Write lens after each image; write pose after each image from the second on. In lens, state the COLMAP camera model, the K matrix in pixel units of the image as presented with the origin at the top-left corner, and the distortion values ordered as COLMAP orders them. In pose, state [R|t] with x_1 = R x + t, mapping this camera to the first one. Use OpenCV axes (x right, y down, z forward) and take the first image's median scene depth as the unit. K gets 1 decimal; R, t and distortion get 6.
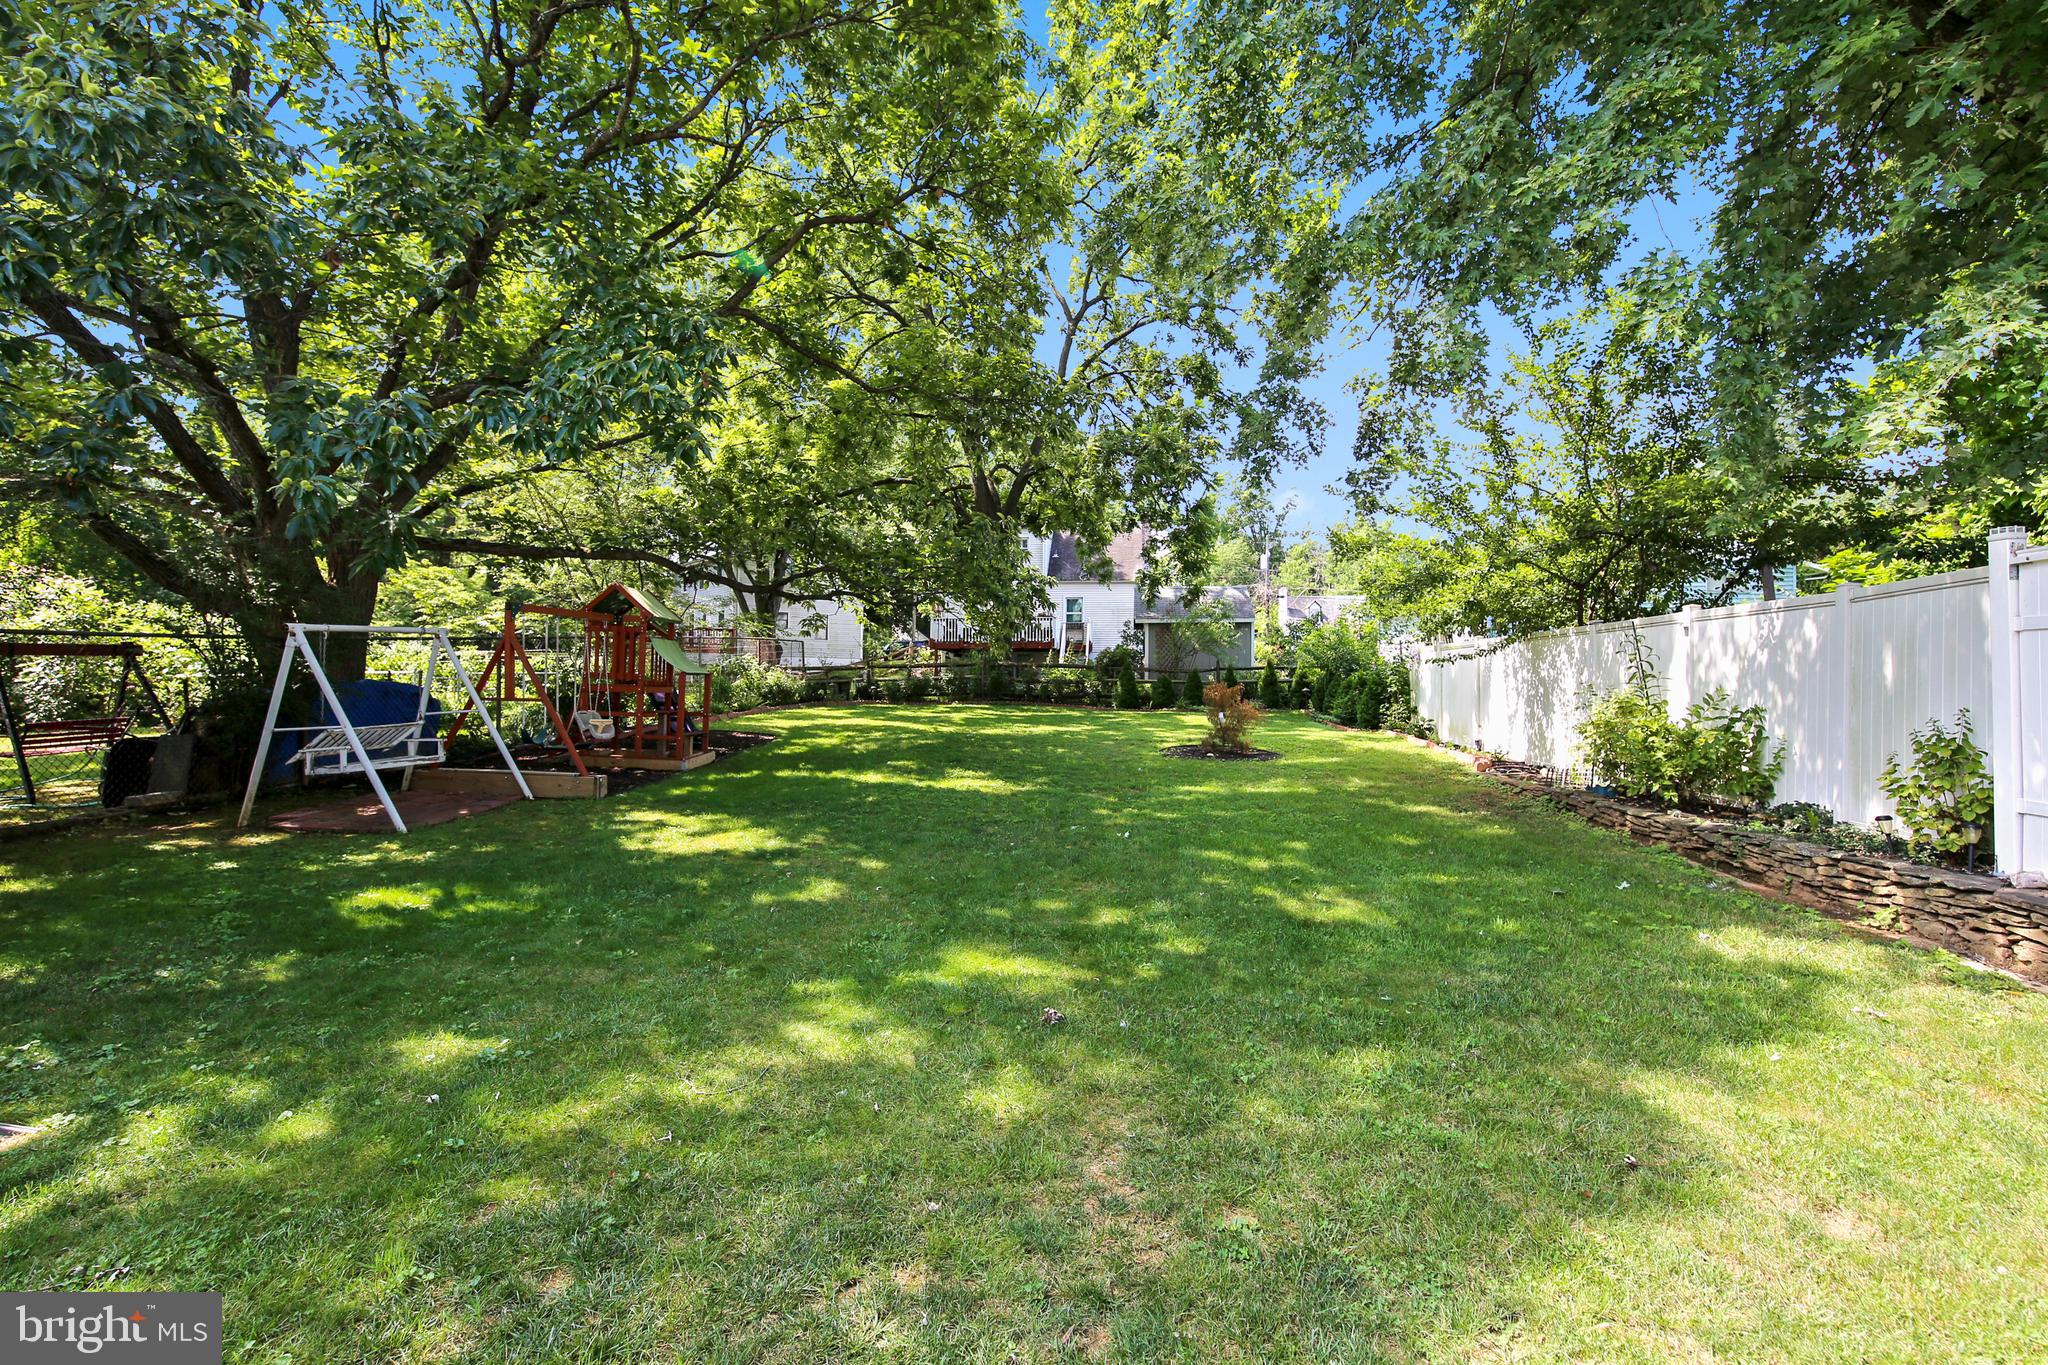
lens RADIAL K [[894.6, 0, 1024.7], [0, 894.6, 688.2], [0, 0, 1]] dist [0.000022, -0.000996]
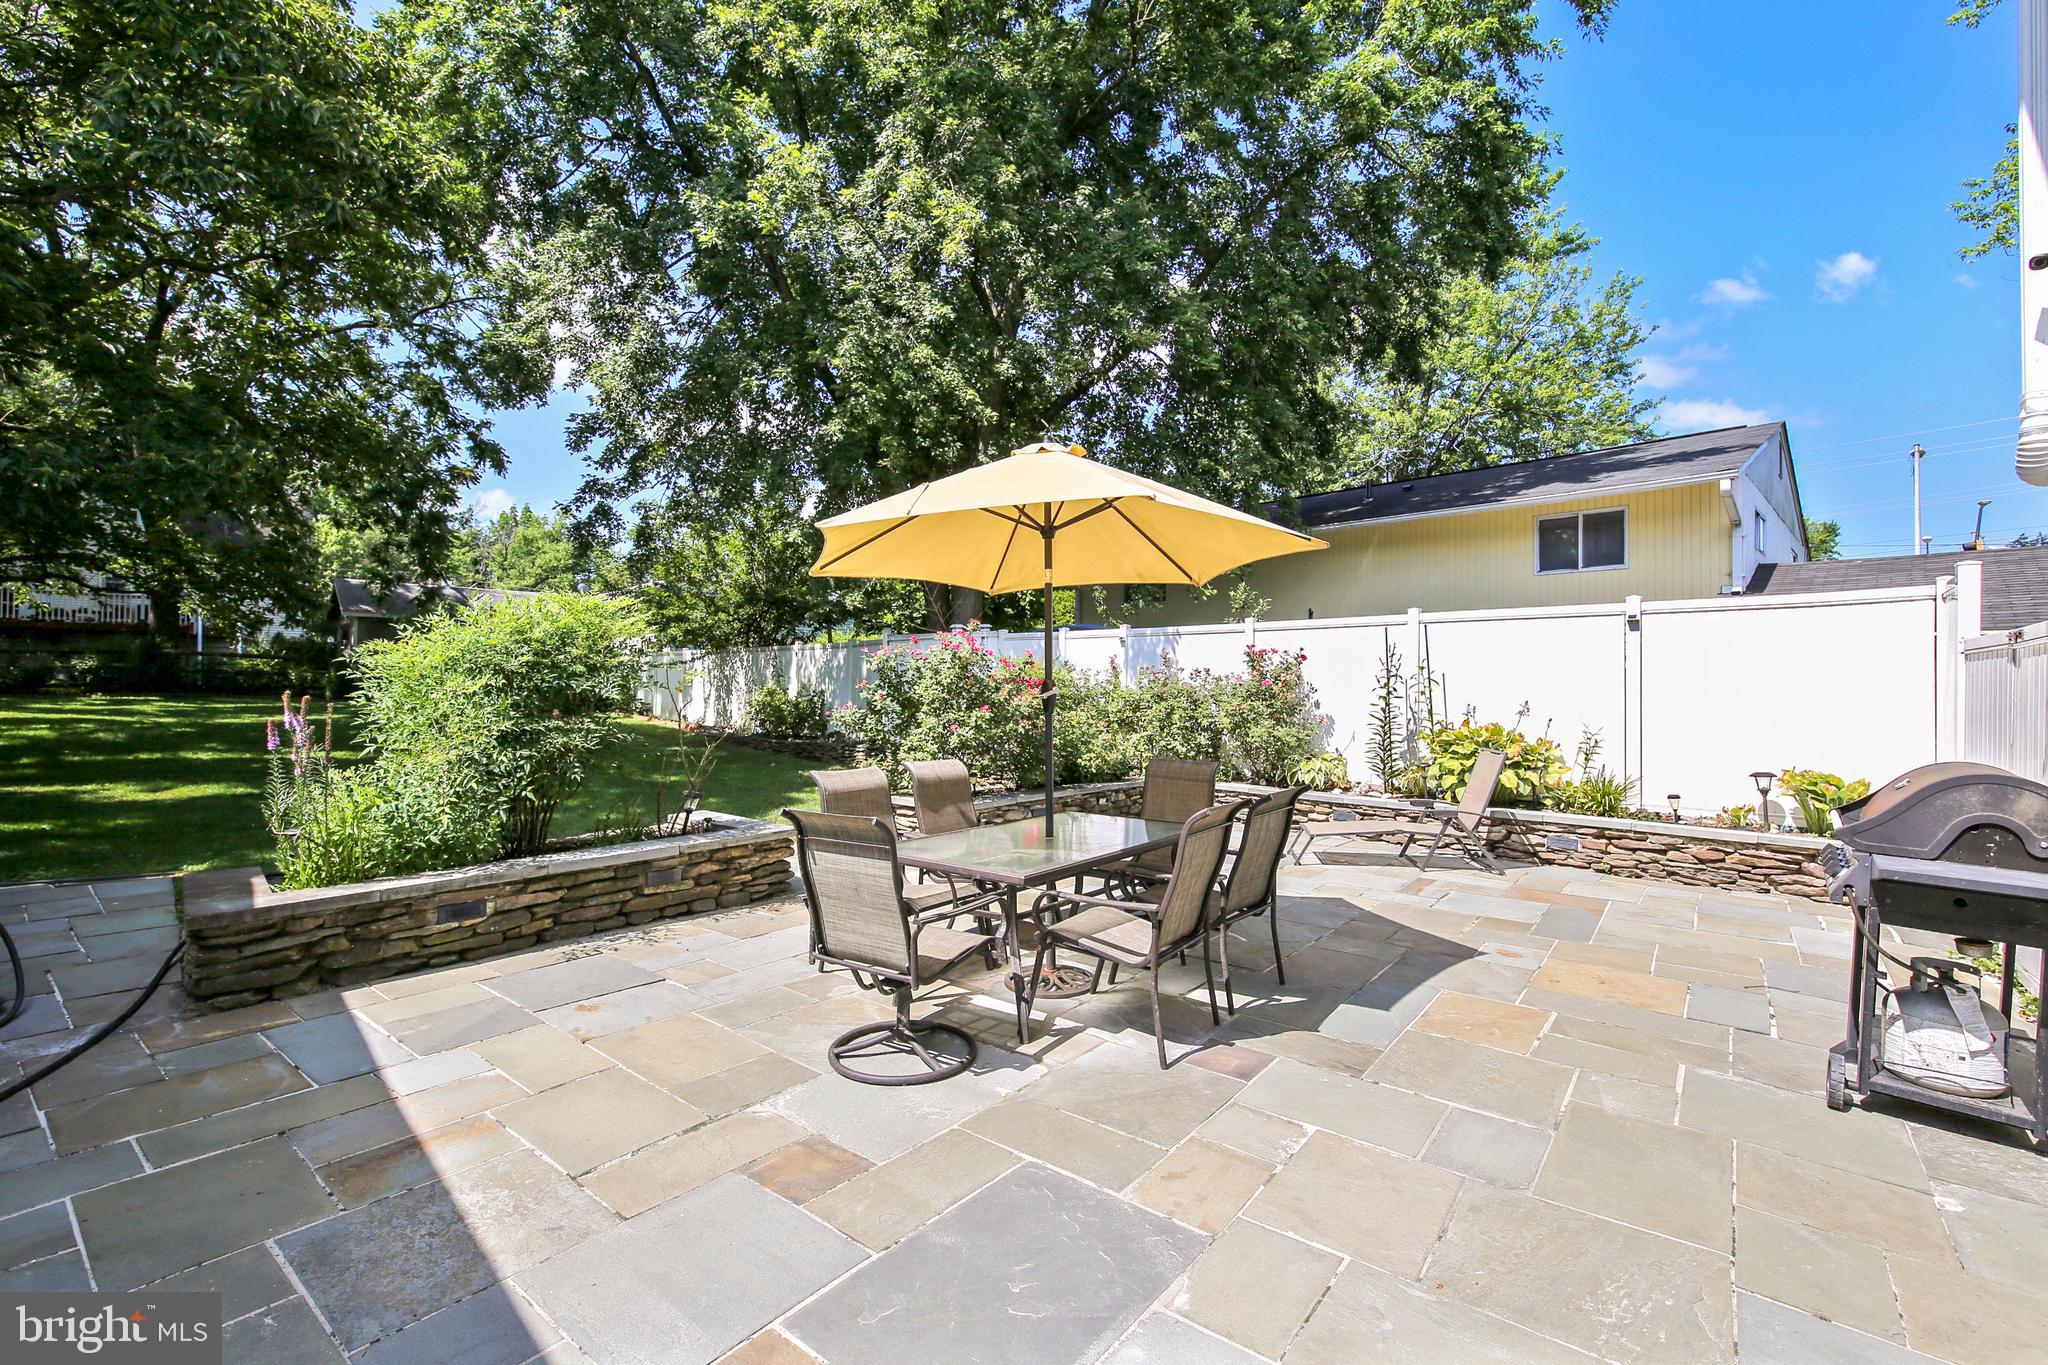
lens RADIAL K [[894.6, 0, 1010.8], [0, 894.6, 678.3], [0, 0, 1]] dist [0.000022, -0.000996]
pose [[0.638696, 0.010257, 0.769391, -0.407036], [-0.007233, 0.999947, -0.007326, 0.002571], [-0.769425, -0.000886, 0.638736, -0.534484]]
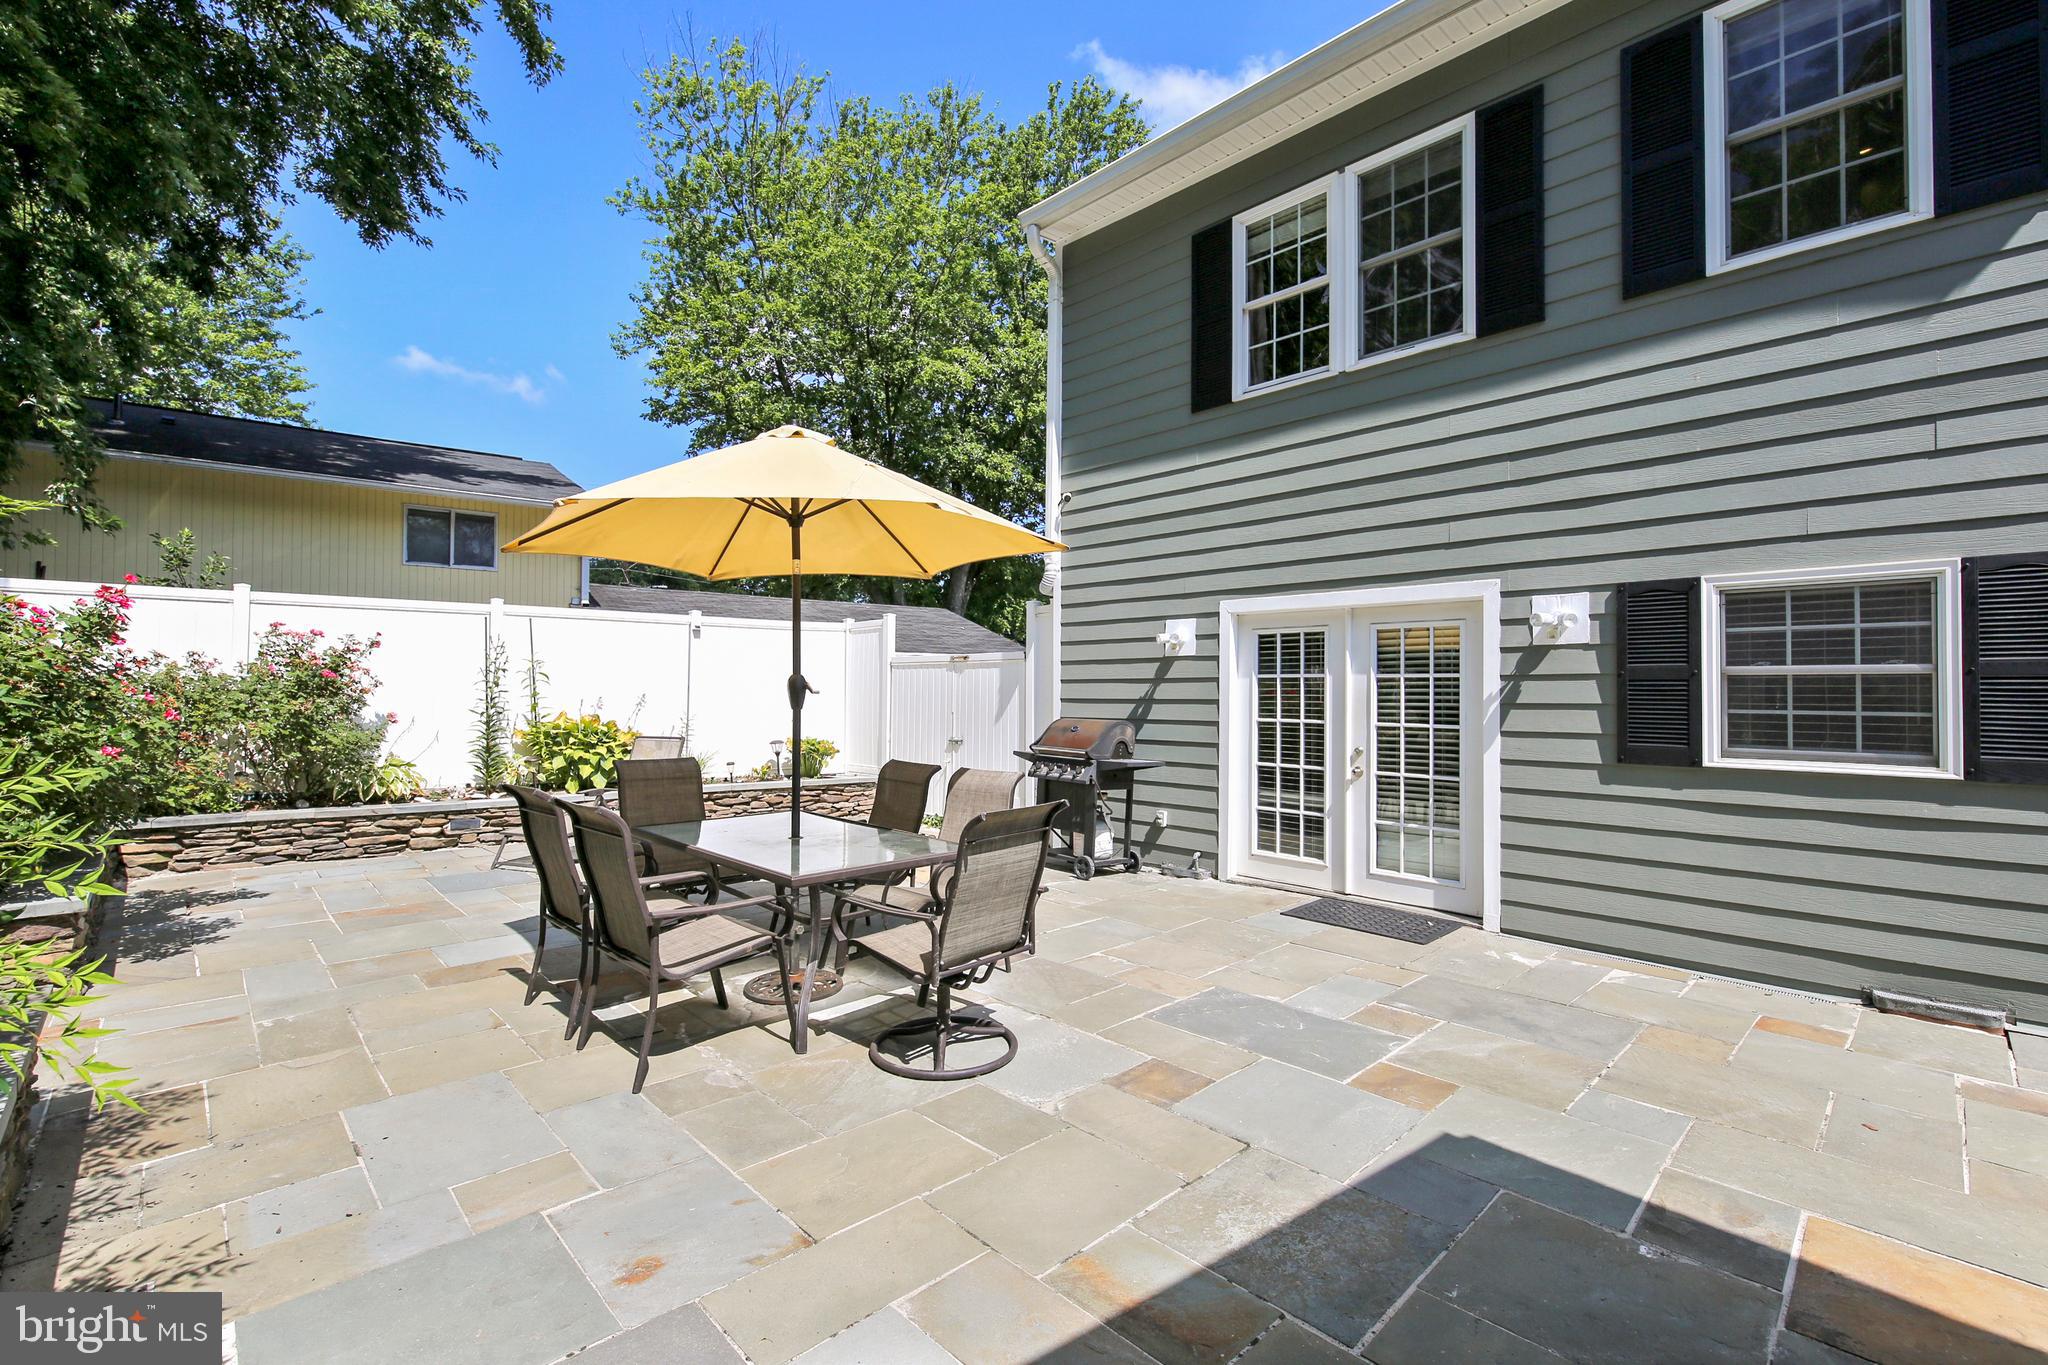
lens RADIAL K [[894.6, 0, 1031.7], [0, 894.6, 682.7], [0, 0, 1]] dist [0.000022, -0.000996]
pose [[-0.687543, 0.000312, 0.726144, -0.438051], [-0.008944, 0.999920, -0.008899, 0.006127], [-0.726089, -0.012613, -0.687485, -0.107143]]
